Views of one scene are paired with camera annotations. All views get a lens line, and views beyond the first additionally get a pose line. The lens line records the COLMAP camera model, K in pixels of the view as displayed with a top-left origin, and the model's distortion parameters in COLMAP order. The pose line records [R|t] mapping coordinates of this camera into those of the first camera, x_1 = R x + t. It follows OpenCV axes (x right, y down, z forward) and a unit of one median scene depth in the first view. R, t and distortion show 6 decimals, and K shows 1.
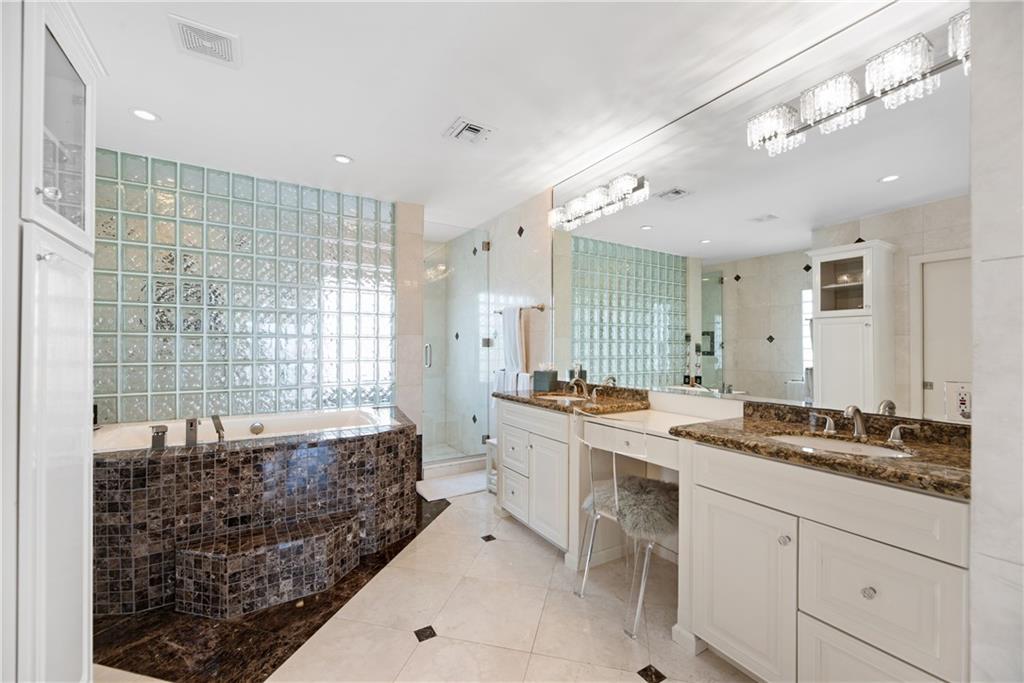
lens RADIAL K [[421.5, 0, 518.2], [0, 421.5, 346.8], [0, 0, 1]] dist [-0.001124, -0.000133]
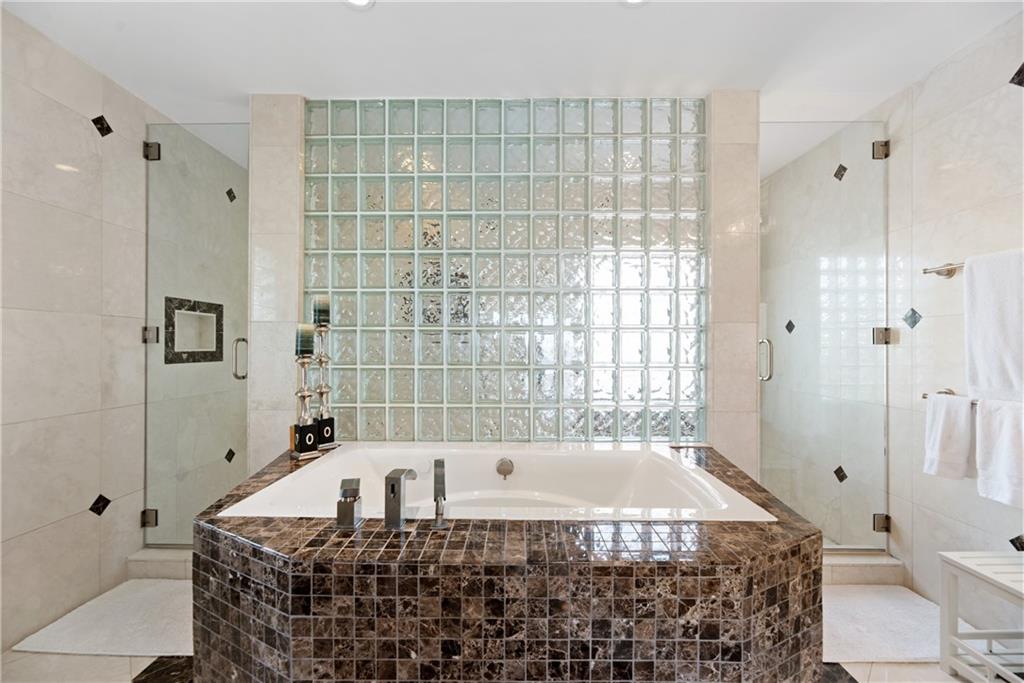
lens RADIAL K [[421.5, 0, 513.0], [0, 421.5, 345.3], [0, 0, 1]] dist [-0.001124, -0.000133]
pose [[0.845216, -0.001488, -0.534423, -0.292632], [0.001819, 0.999998, 0.000092, 0.001674], [0.534422, -0.001050, 0.845217, 0.514287]]
